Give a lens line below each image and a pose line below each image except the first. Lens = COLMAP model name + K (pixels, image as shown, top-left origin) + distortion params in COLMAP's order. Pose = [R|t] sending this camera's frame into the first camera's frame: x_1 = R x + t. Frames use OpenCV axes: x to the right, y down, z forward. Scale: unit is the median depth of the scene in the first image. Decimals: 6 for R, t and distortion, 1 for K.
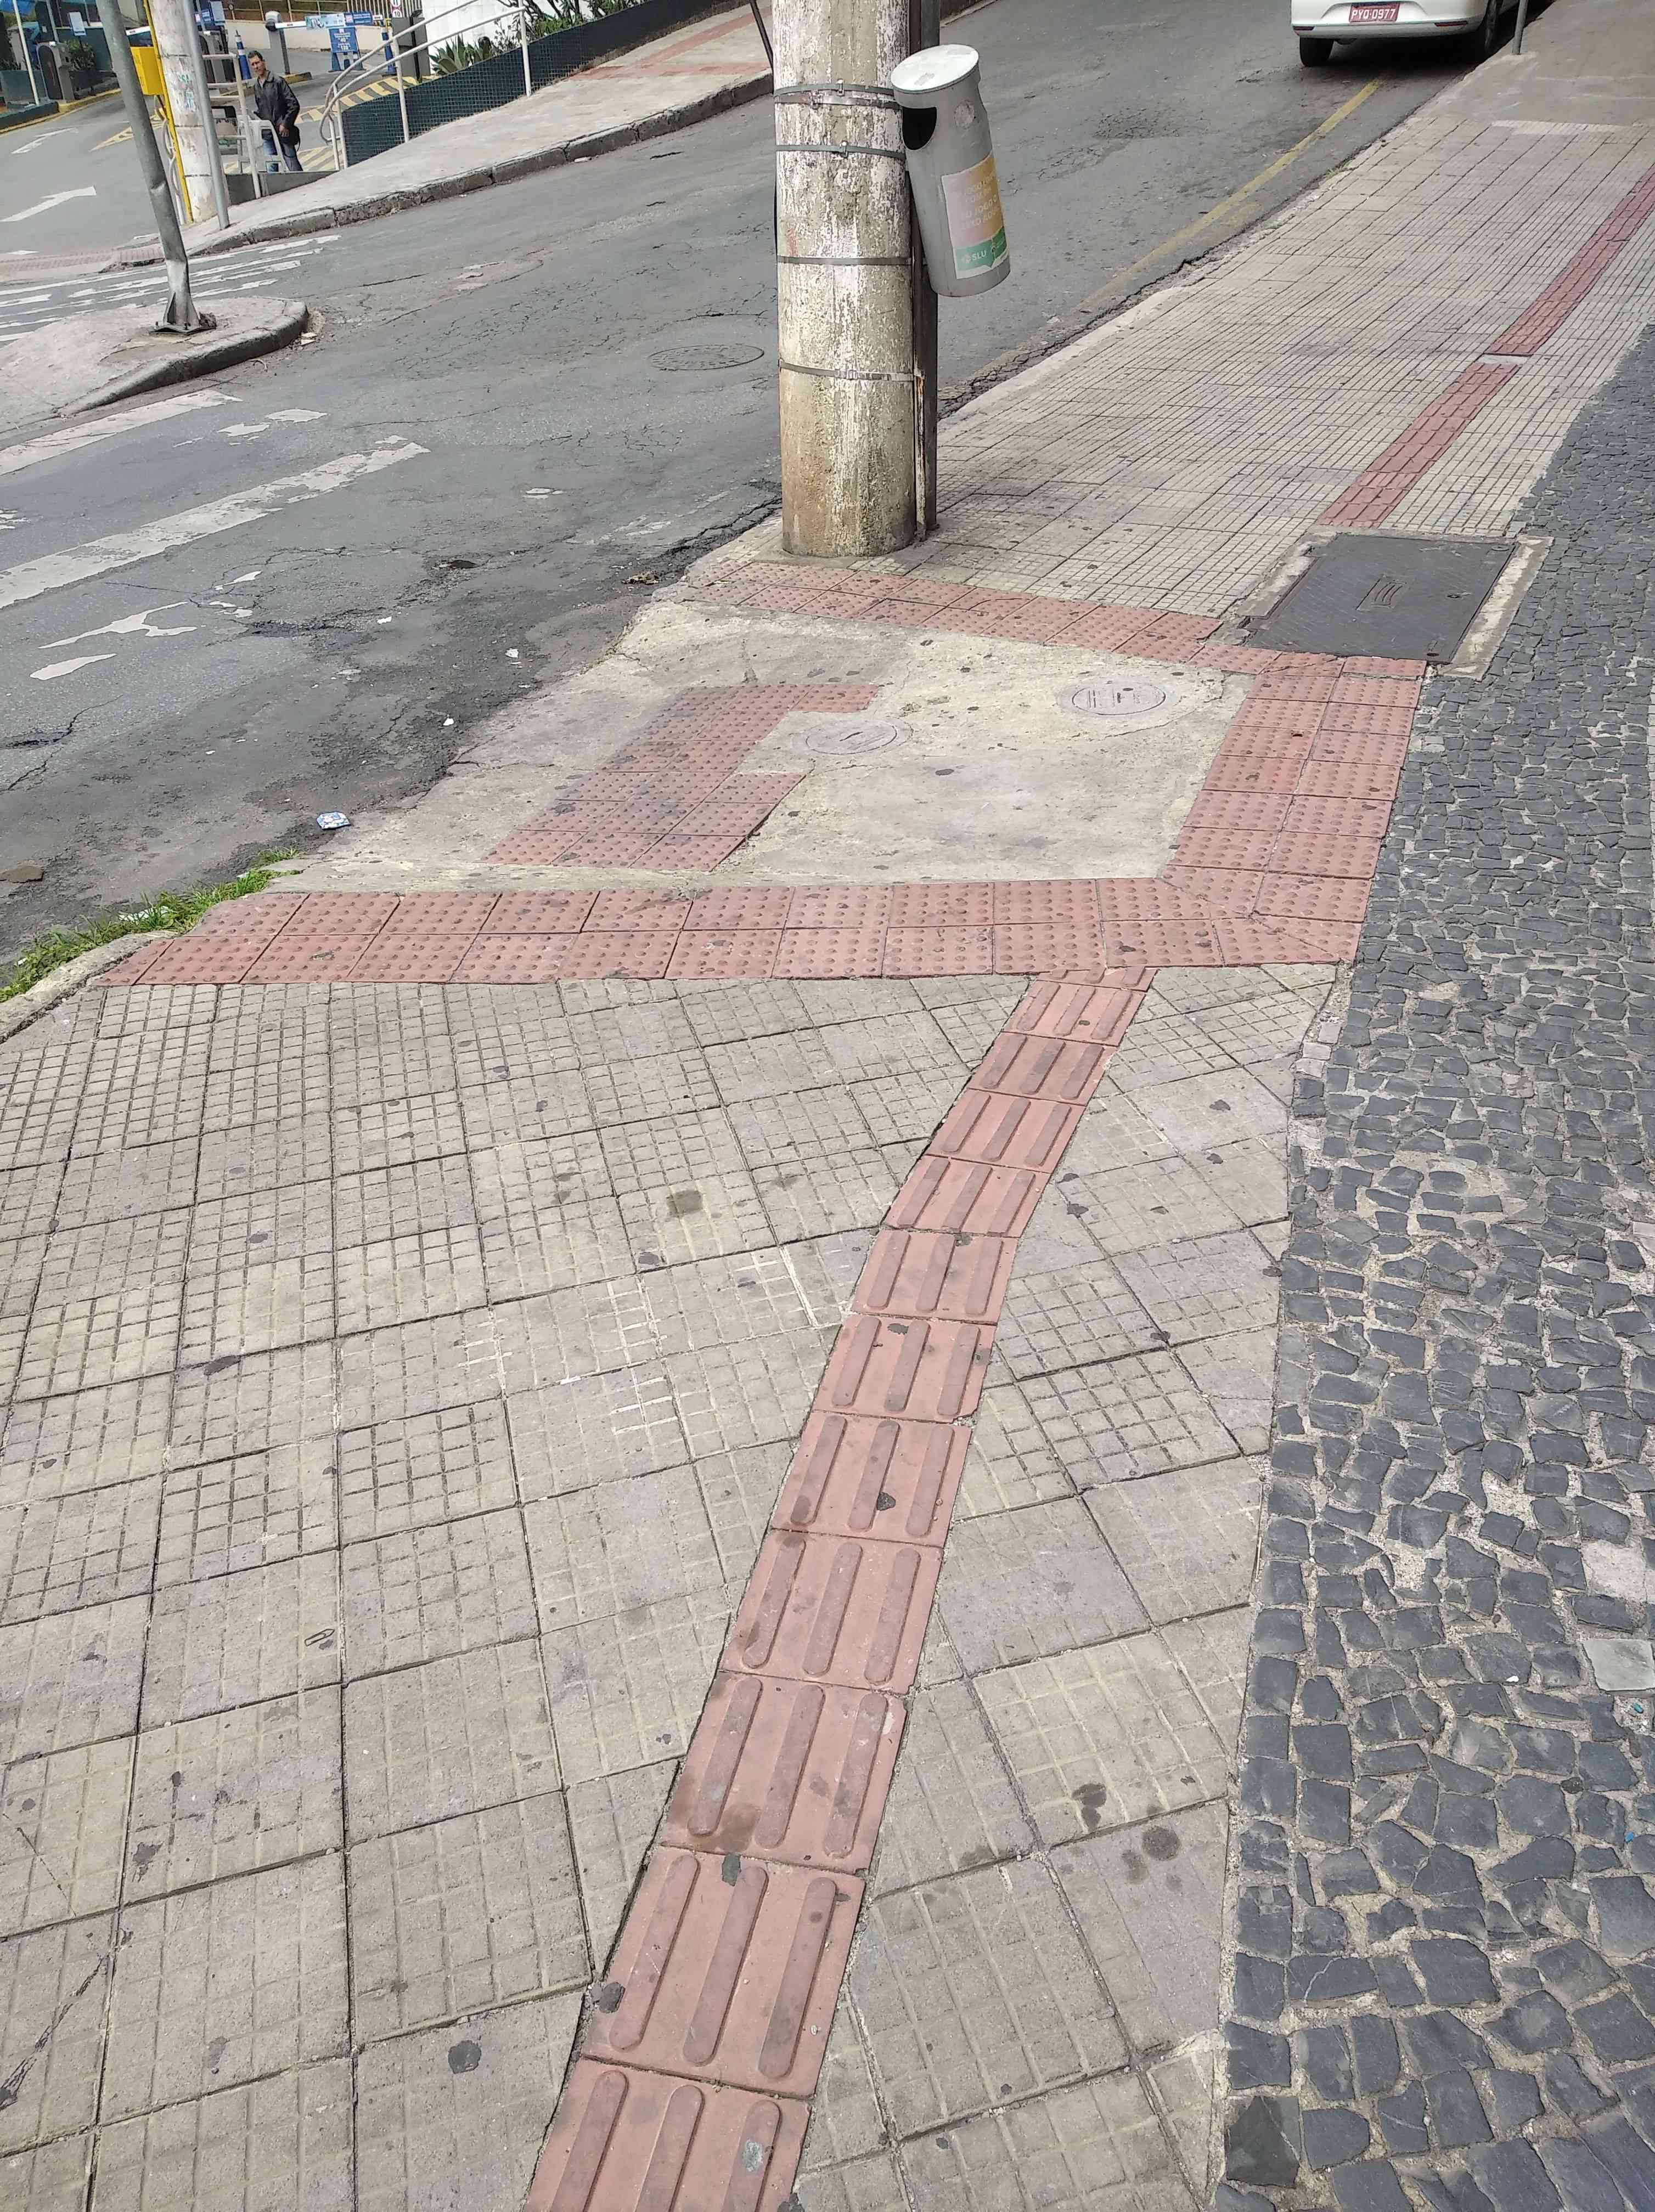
lens RADIAL K [[1716.0, 0, 827.5], [0, 1716.0, 1106.0], [0, 0, 1]] dist [-0.003820, -0.004196]
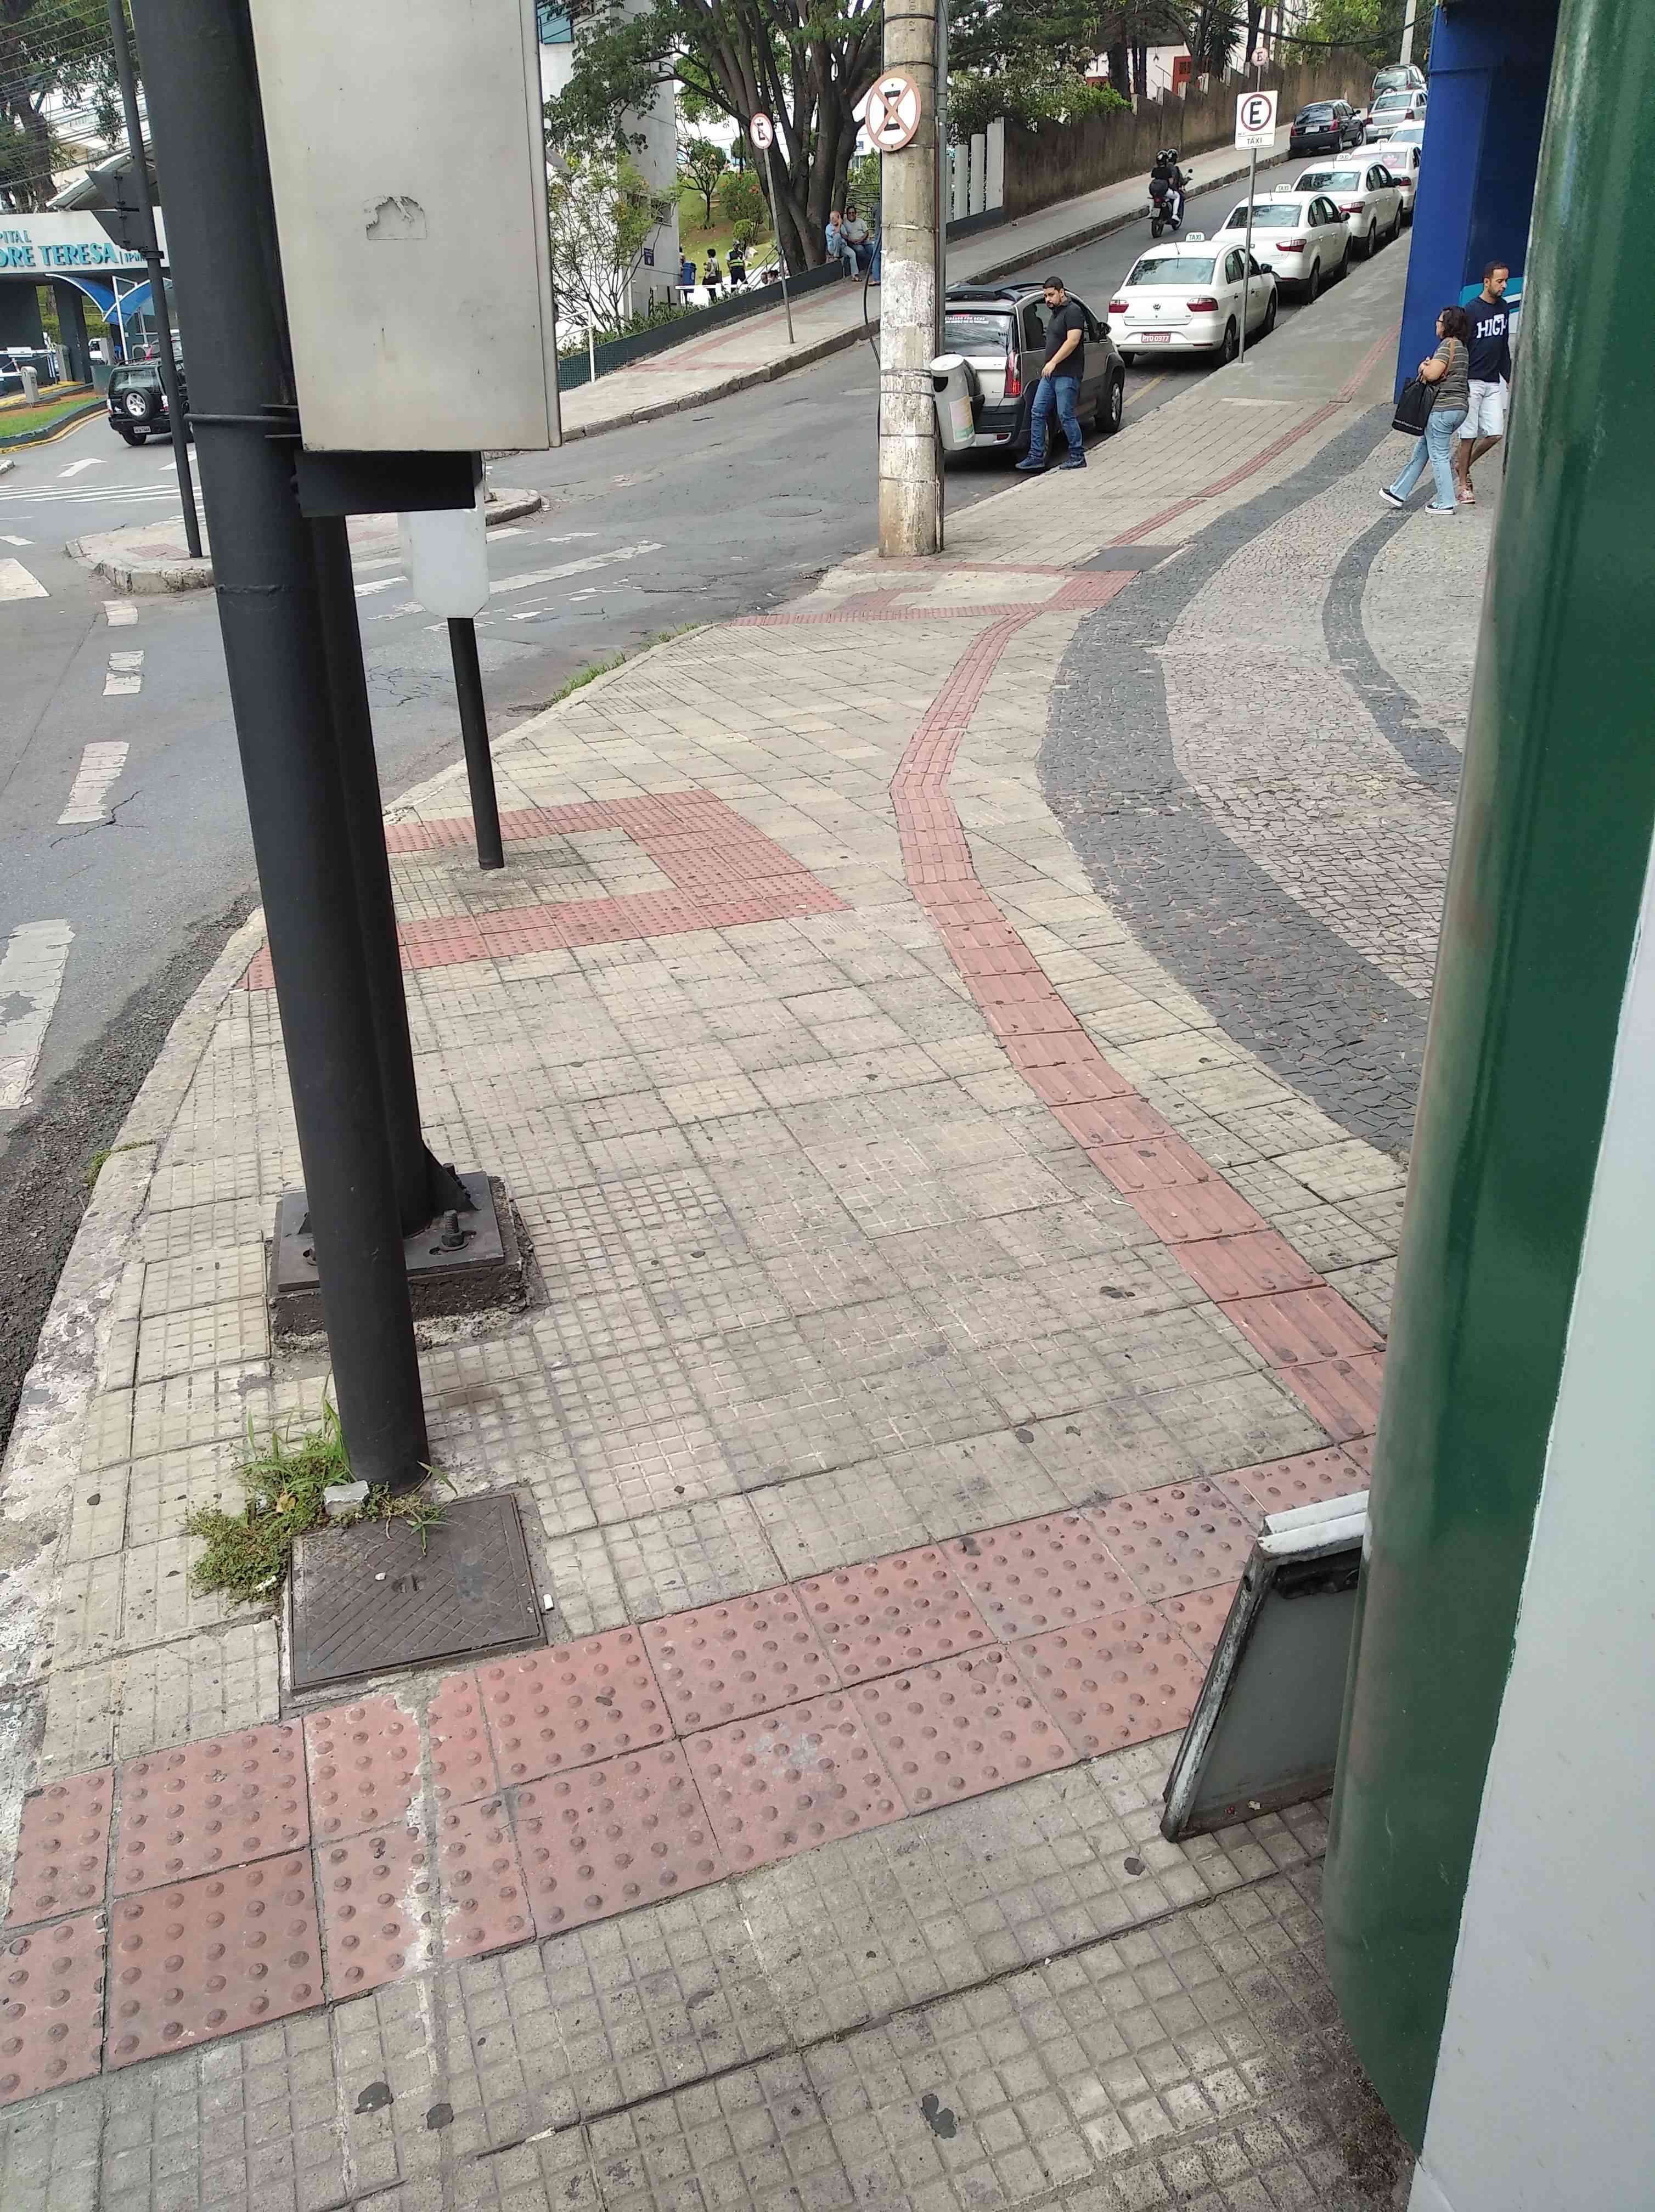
lens RADIAL K [[1638.8, 0, 851.2], [0, 1638.8, 1079.4], [0, 0, 1]] dist [0.044866, -0.073563]
pose [[0.997390, -0.017933, 0.069938, -0.247748], [0.027455, 0.990097, -0.137672, 0.728907], [-0.066777, 0.139233, 0.988006, -1.177152]]
